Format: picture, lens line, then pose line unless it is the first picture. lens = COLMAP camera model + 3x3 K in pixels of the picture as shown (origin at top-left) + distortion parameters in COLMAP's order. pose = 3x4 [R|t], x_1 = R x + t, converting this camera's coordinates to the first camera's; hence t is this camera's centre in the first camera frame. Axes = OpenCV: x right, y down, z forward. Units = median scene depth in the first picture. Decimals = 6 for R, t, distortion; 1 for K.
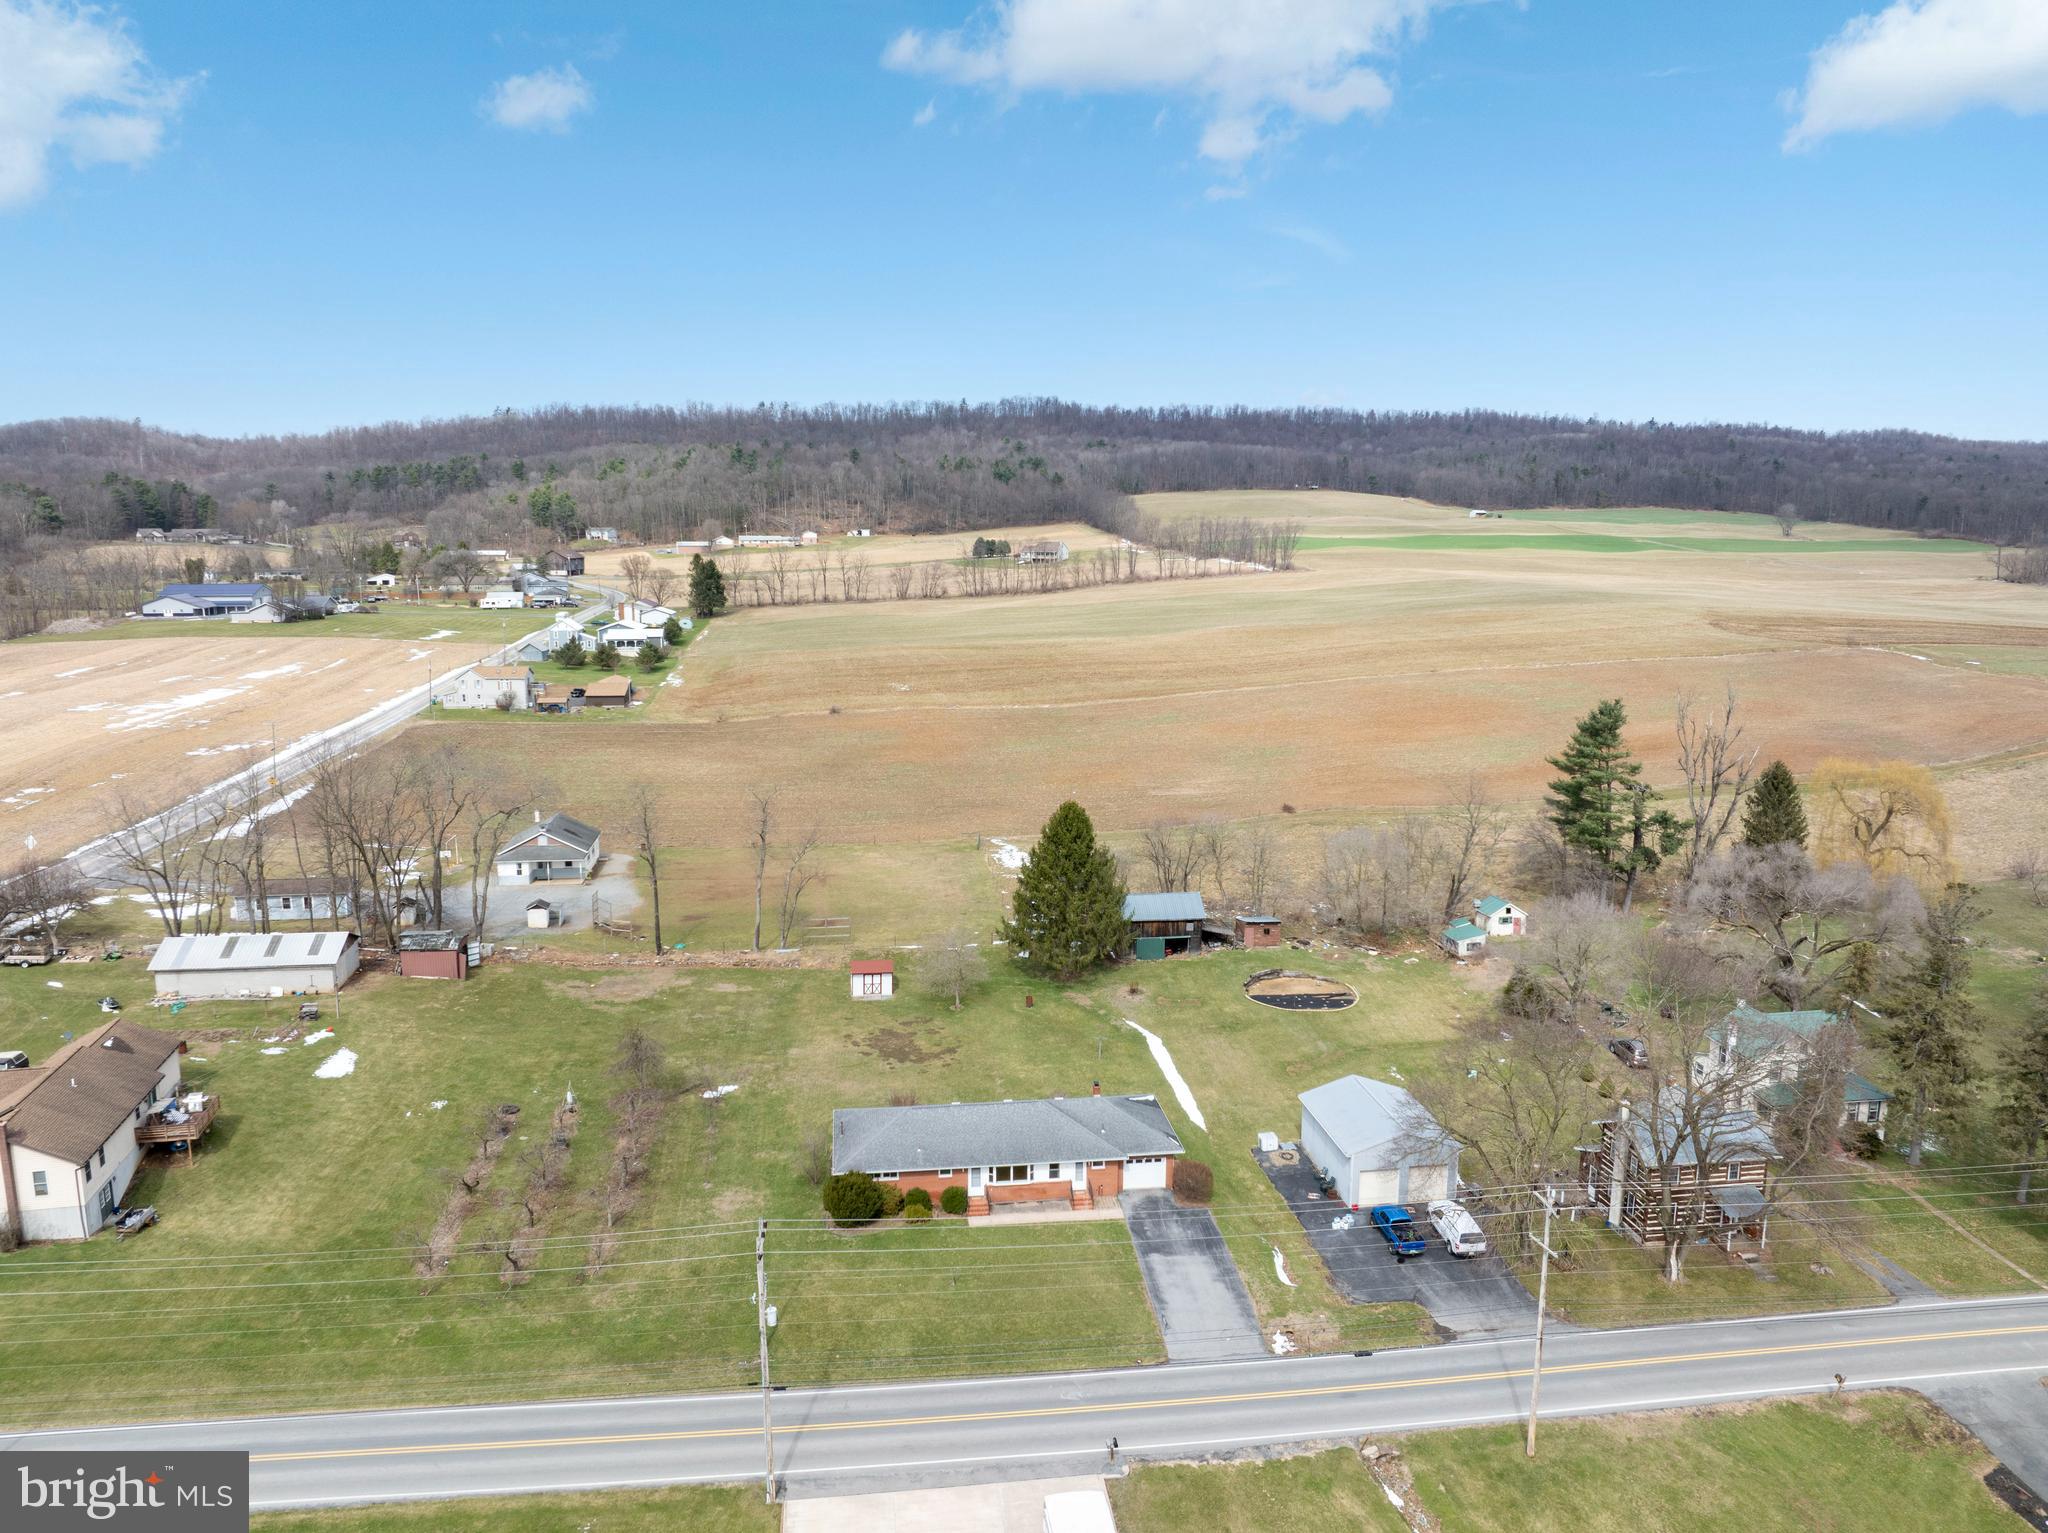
lens RADIAL K [[1432.6, 0, 1025.8], [0, 1432.6, 769.1], [0, 0, 1]] dist [-0.033972, 0.004192]
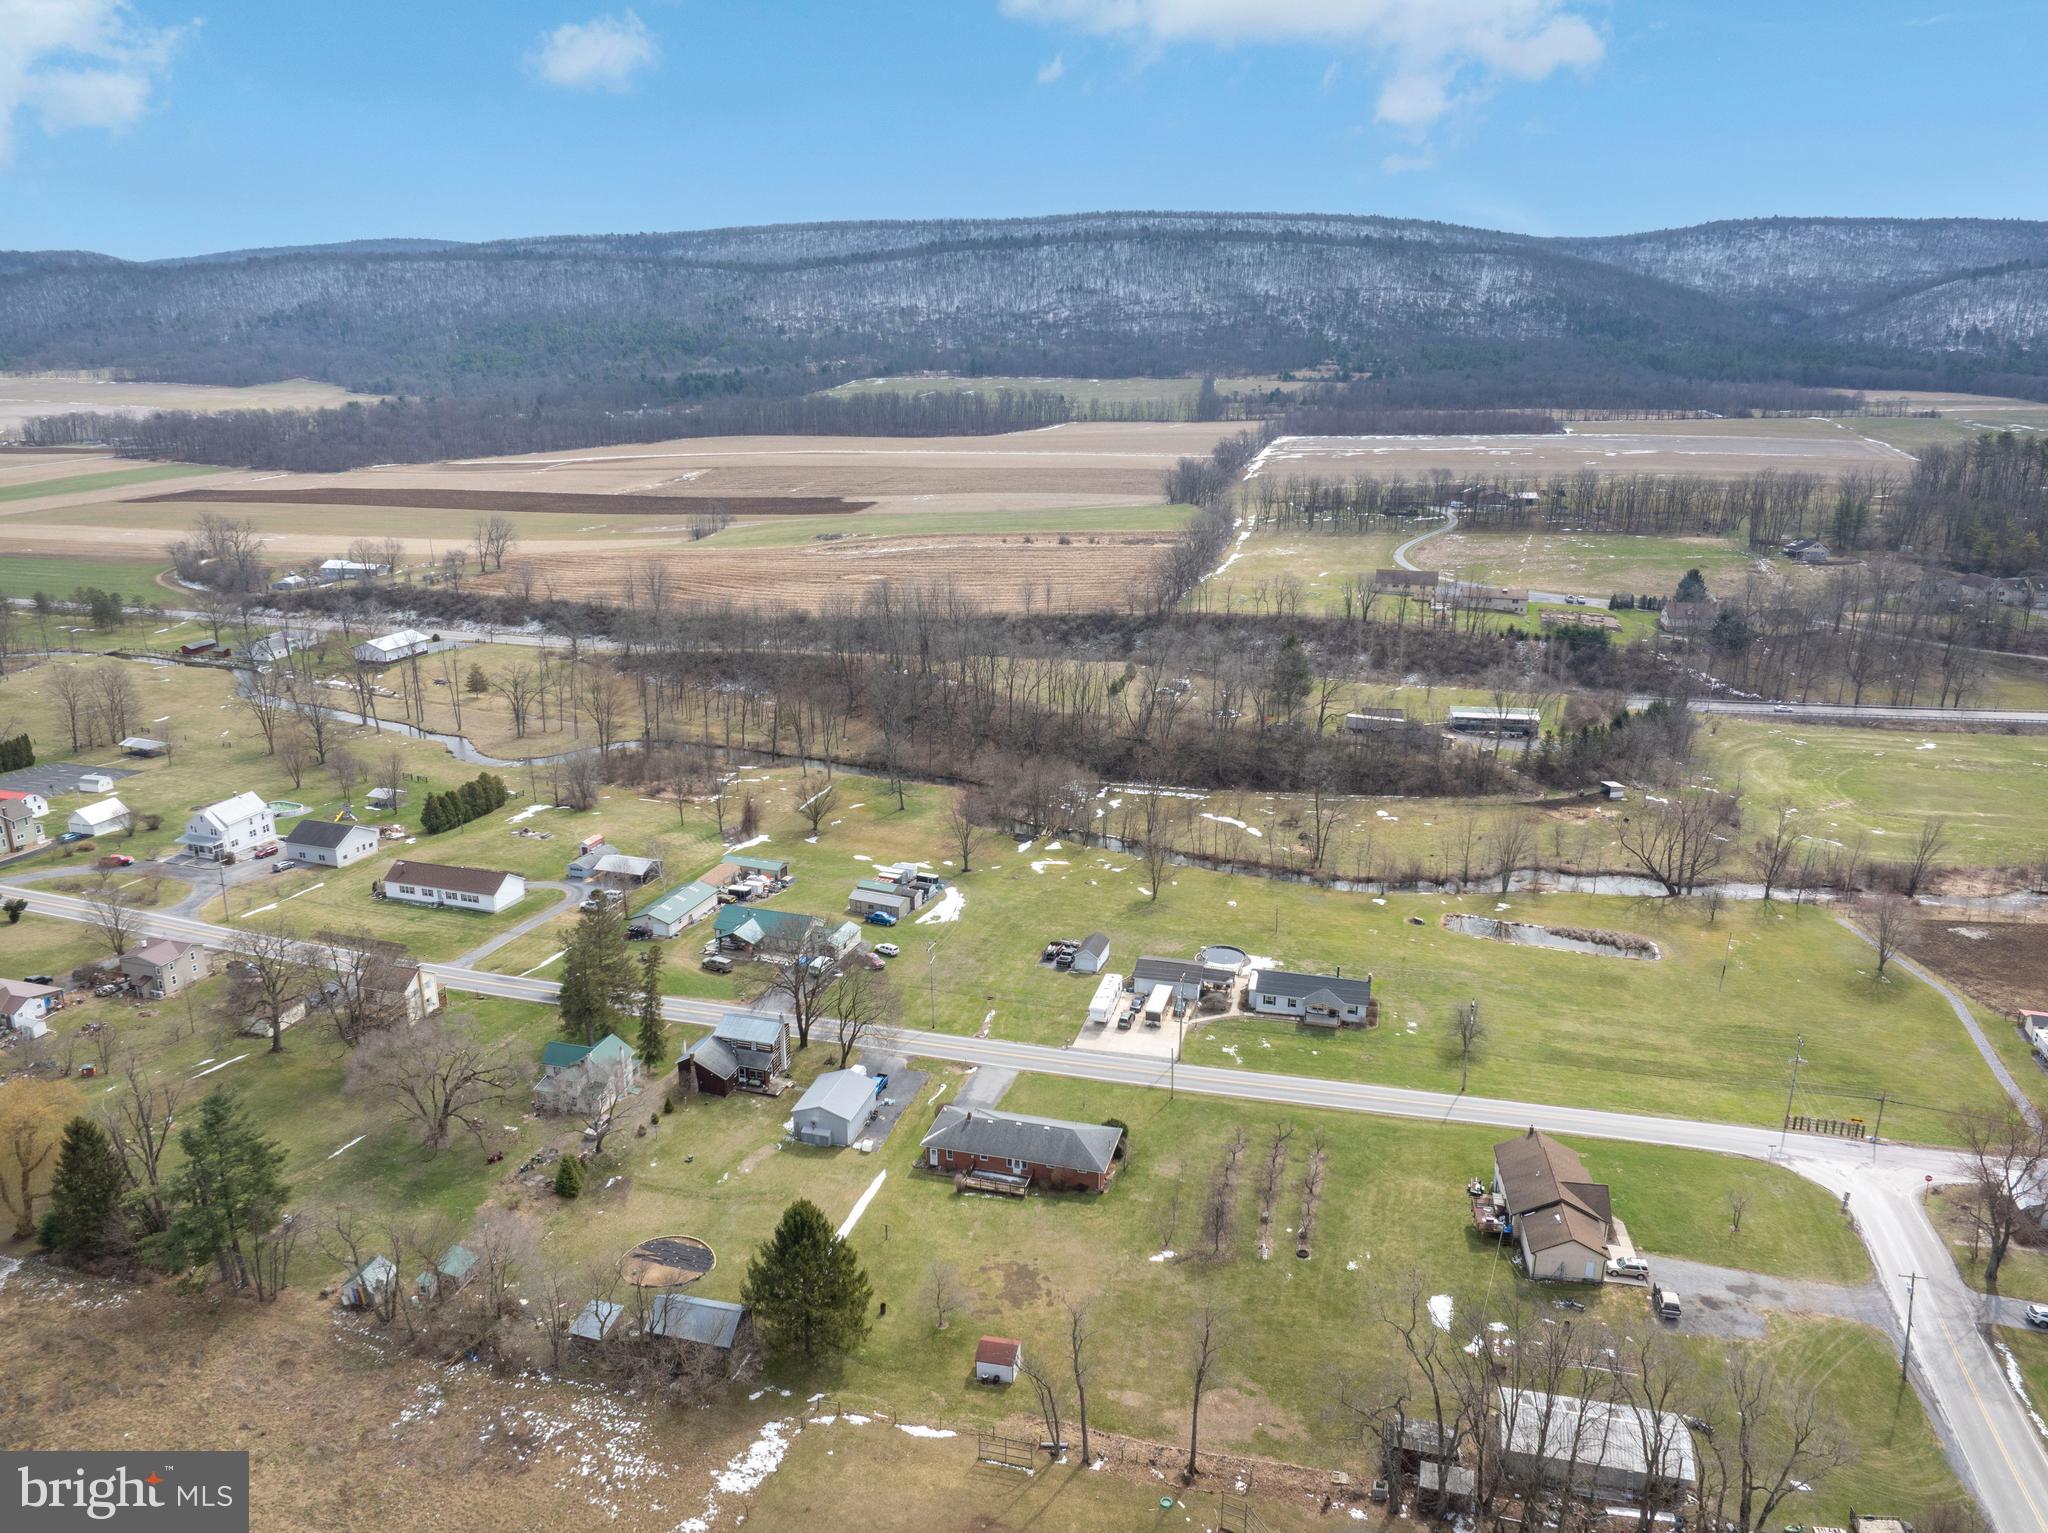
lens RADIAL K [[1432.6, 0, 1025.8], [0, 1432.6, 769.1], [0, 0, 1]] dist [-0.033972, 0.004192]
pose [[-0.921192, -0.116033, 0.371406, -0.464742], [0.065386, 0.894769, 0.441717, -0.699233], [-0.383576, 0.431190, -0.816667, 1.659496]]
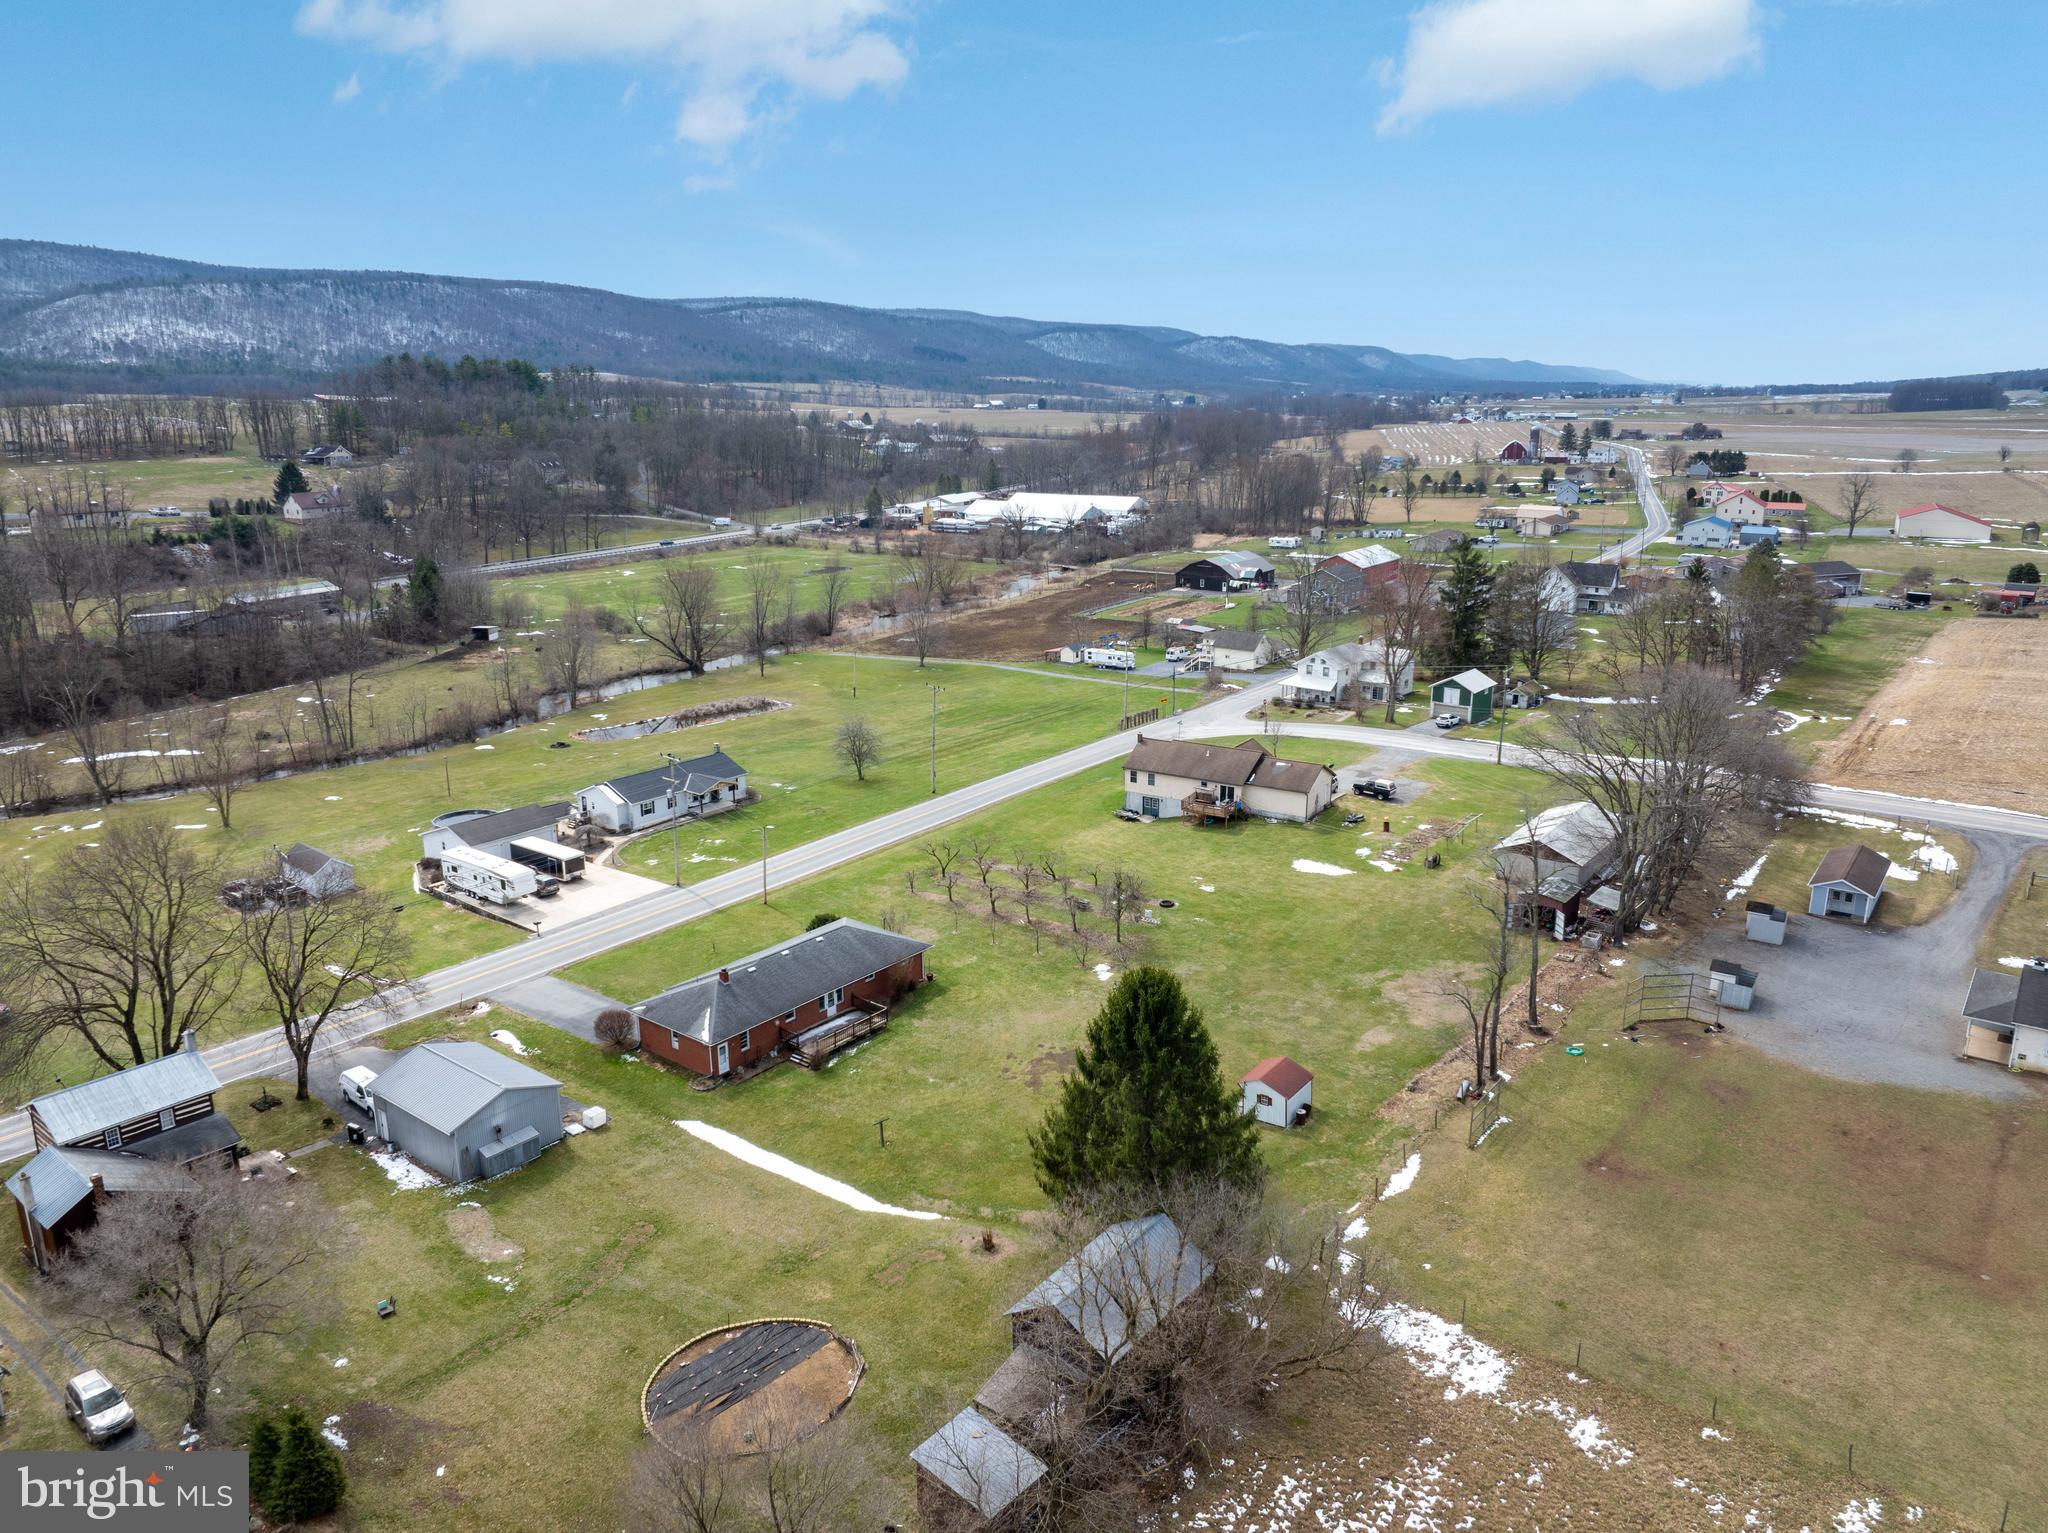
lens RADIAL K [[1432.6, 0, 1025.8], [0, 1432.6, 769.1], [0, 0, 1]] dist [-0.033972, 0.004192]
pose [[-0.712317, 0.178235, -0.678850, 0.426584], [-0.124915, 0.919582, 0.372513, -0.245955], [0.690653, 0.350146, -0.632769, 1.305249]]
